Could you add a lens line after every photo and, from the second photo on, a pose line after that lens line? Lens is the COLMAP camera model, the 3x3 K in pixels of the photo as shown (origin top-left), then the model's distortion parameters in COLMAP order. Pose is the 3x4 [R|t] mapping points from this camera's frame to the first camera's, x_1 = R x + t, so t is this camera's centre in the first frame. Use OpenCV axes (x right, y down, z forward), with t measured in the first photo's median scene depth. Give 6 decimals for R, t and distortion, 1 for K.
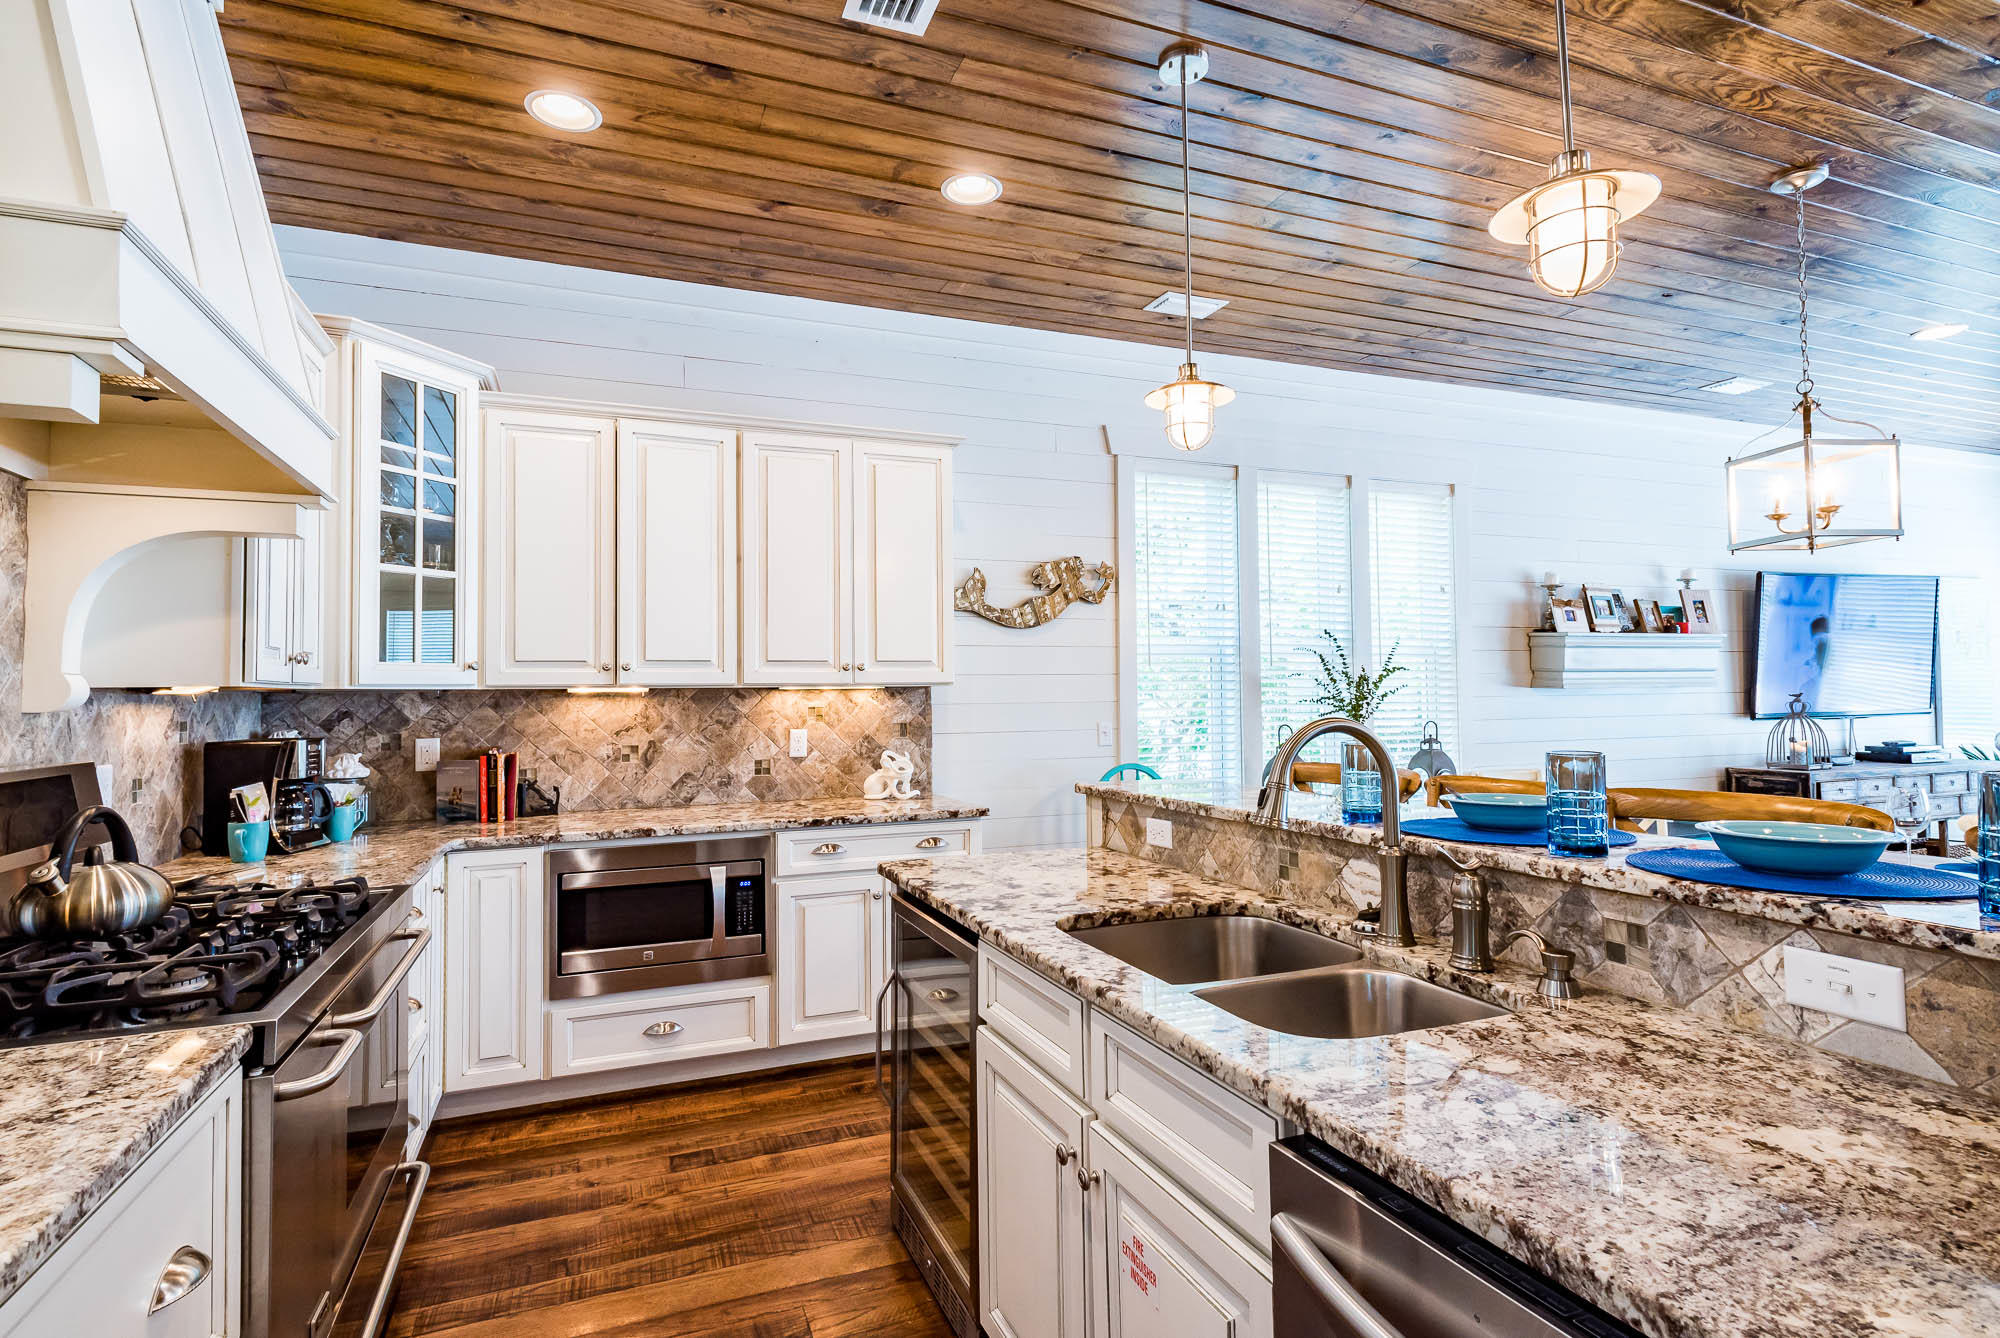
lens RADIAL K [[961.9, 0, 1040.8], [0, 961.9, 677.1], [0, 0, 1]] dist [0.004348, 0.000108]
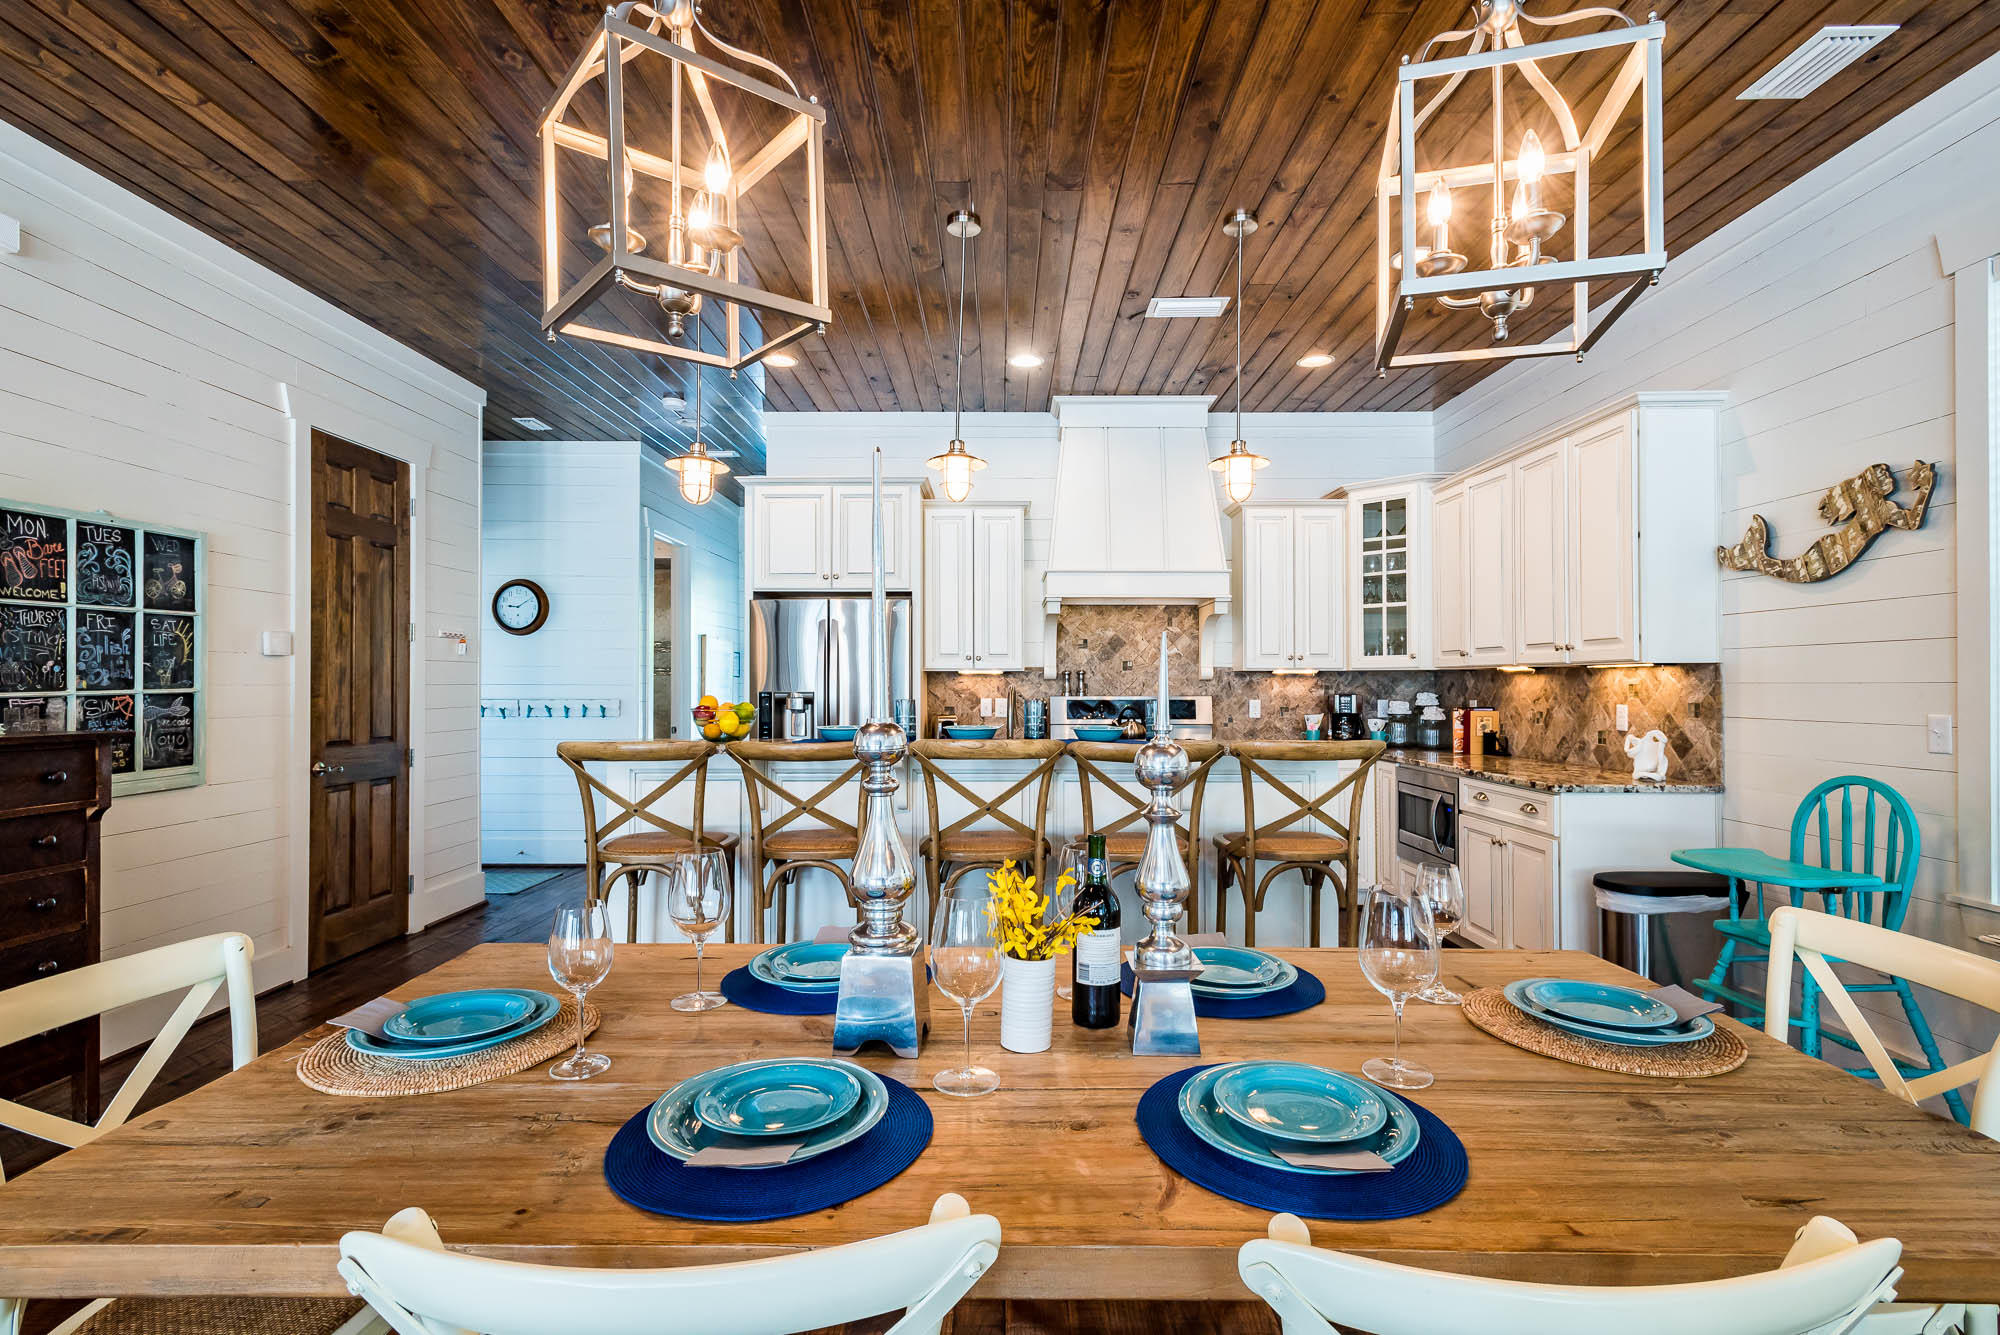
lens RADIAL K [[961.9, 0, 997.3], [0, 961.9, 669.4], [0, 0, 1]] dist [0.004348, 0.000108]
pose [[-0.379392, -0.003375, -0.925230, 0.953082], [0.020191, 0.999725, -0.011927, 0.013386], [0.925016, -0.023206, -0.379220, 0.734024]]
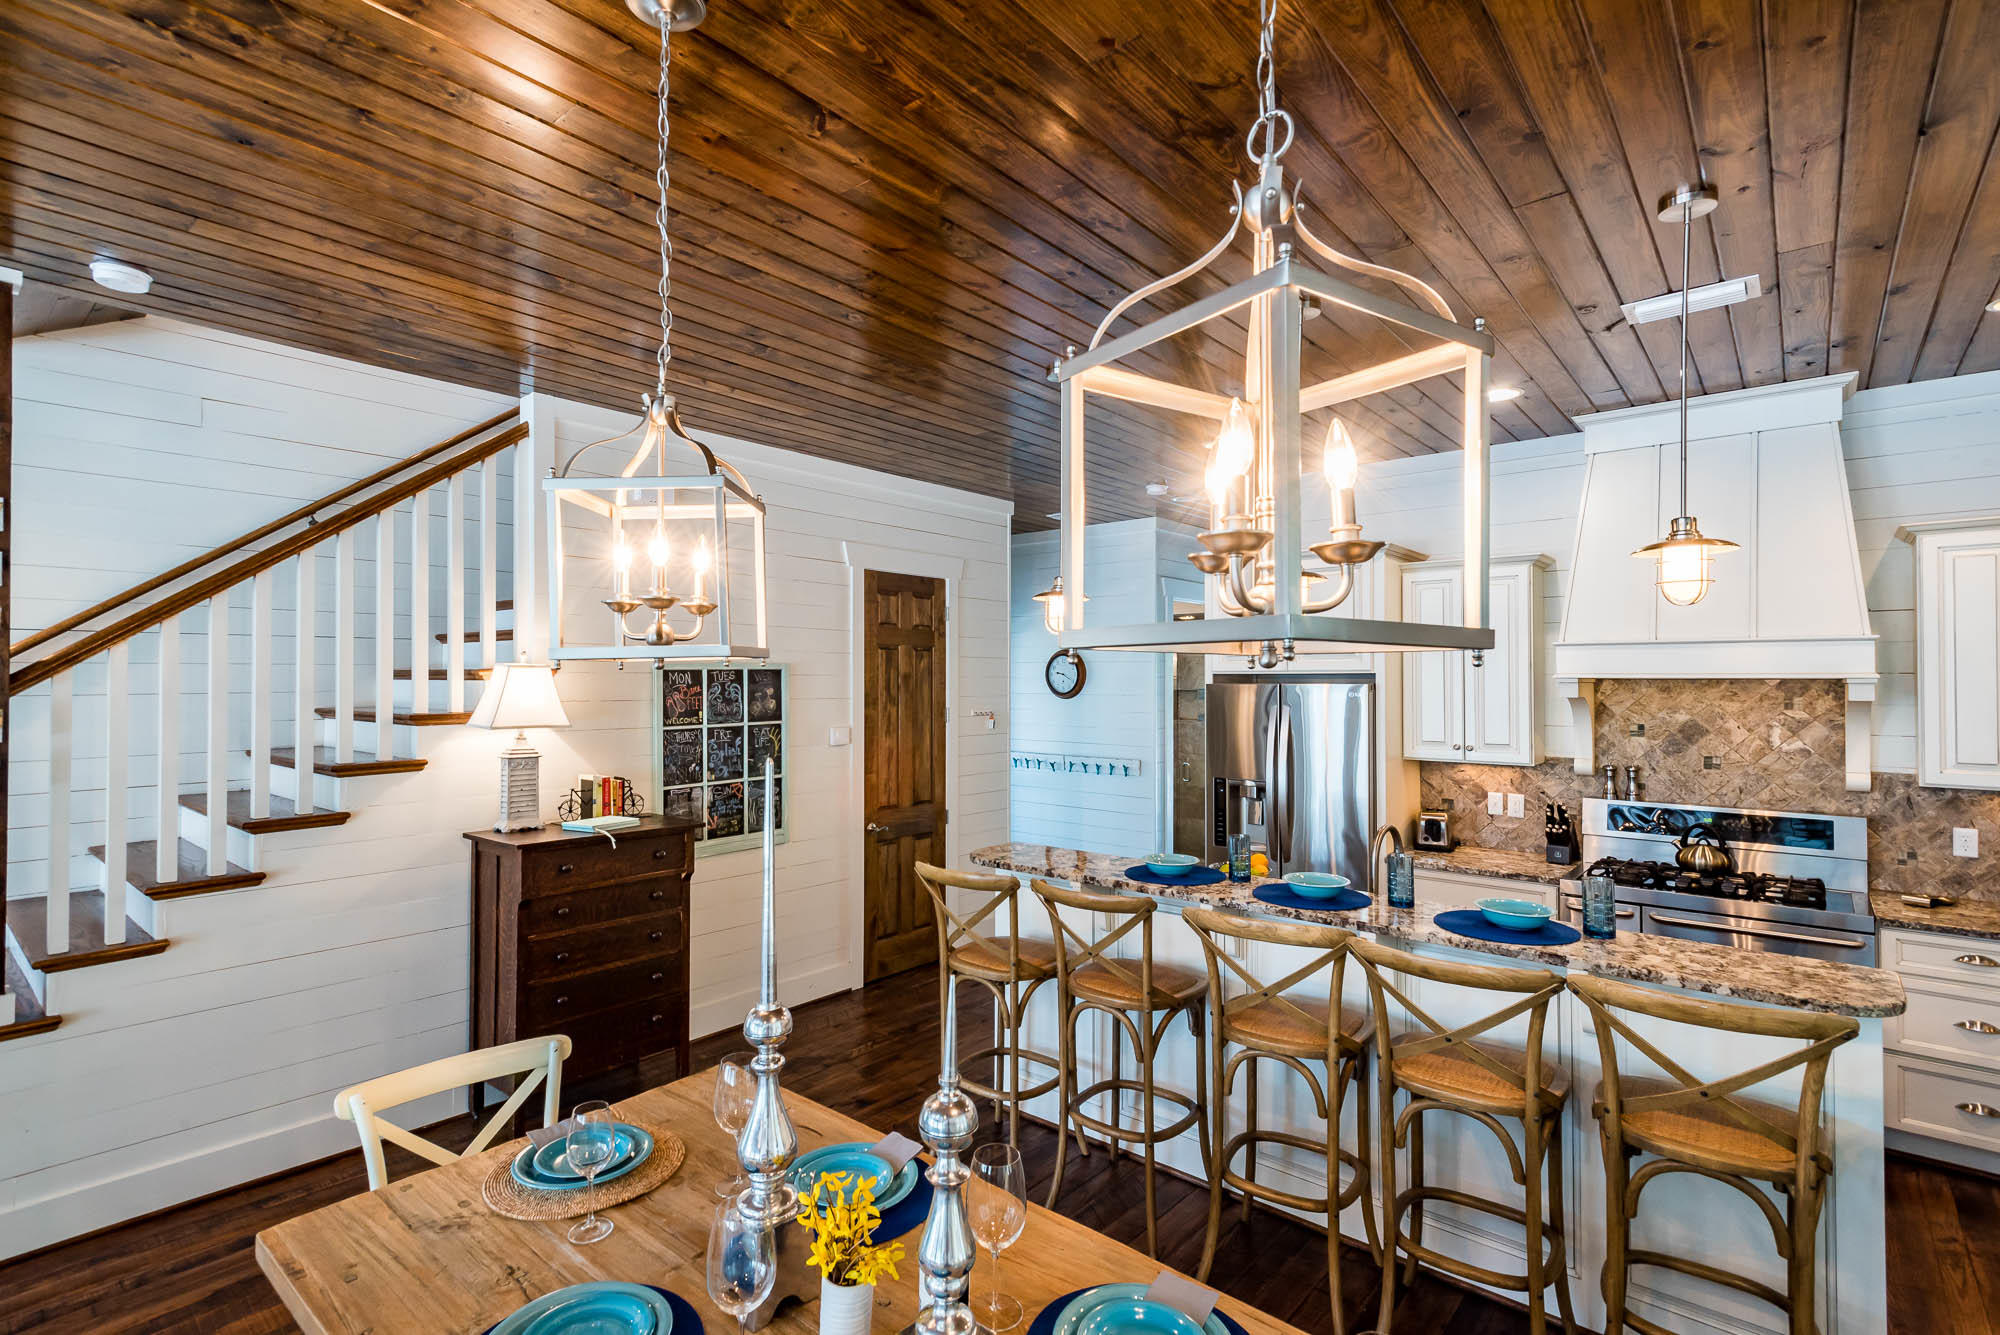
lens RADIAL K [[961.9, 0, 975.5], [0, 961.9, 651.0], [0, 0, 1]] dist [0.004348, 0.000108]
pose [[-0.900385, 0.005398, -0.435061, 0.727757], [0.022826, 0.999132, -0.034843, -0.107880], [0.434495, -0.041303, -0.899727, 0.968291]]
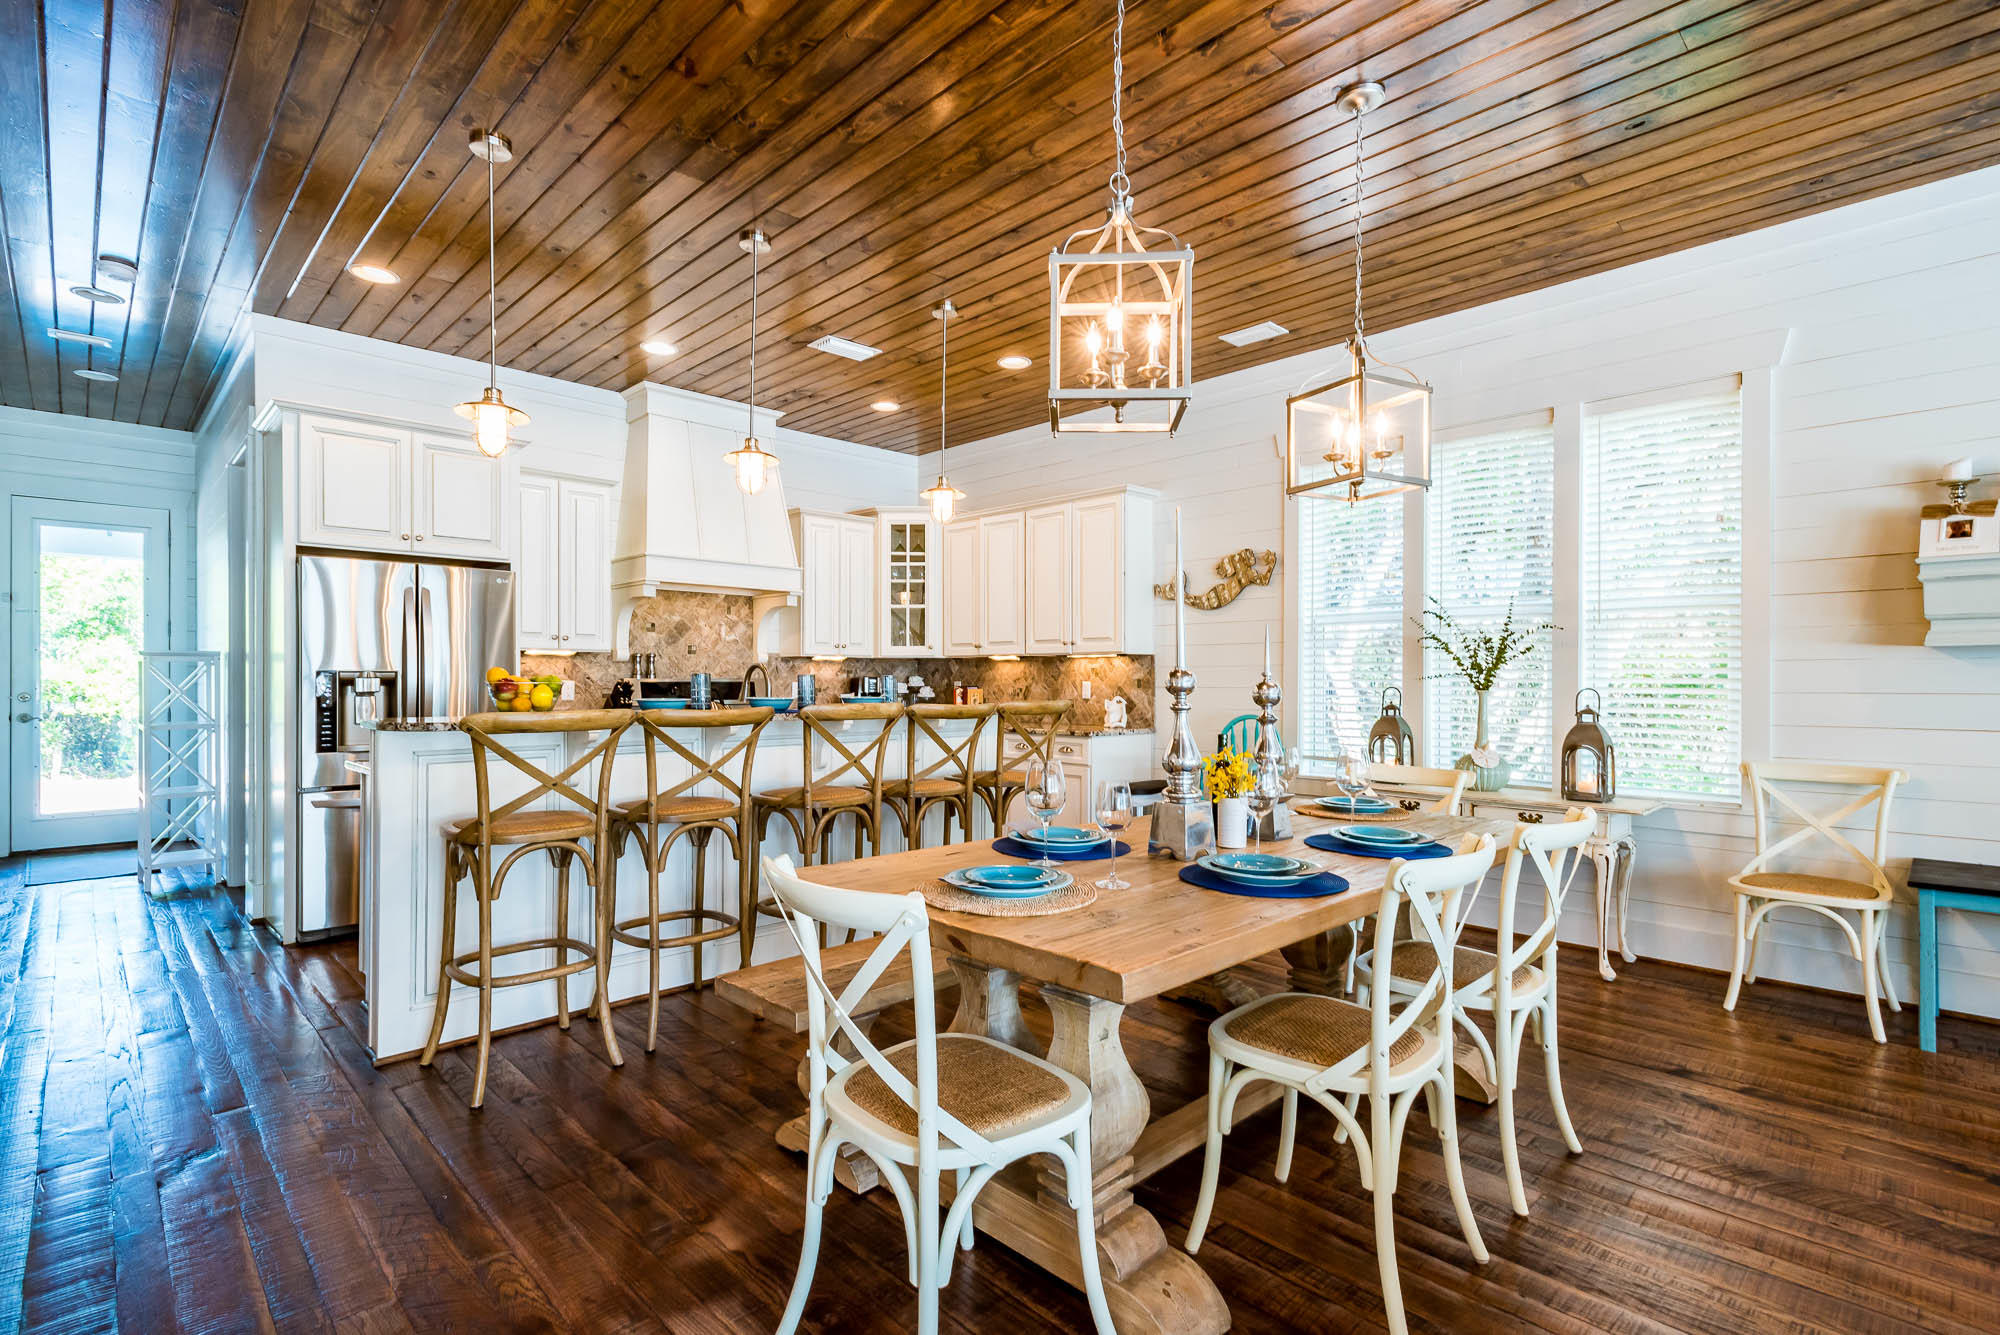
lens RADIAL K [[961.9, 0, 1037.7], [0, 961.9, 671.9], [0, 0, 1]] dist [0.004348, 0.000108]
pose [[0.397459, 0.004152, -0.917611, 1.154901], [0.010617, 0.999902, 0.009123, 0.021444], [0.917559, -0.013368, 0.397376, 0.267919]]
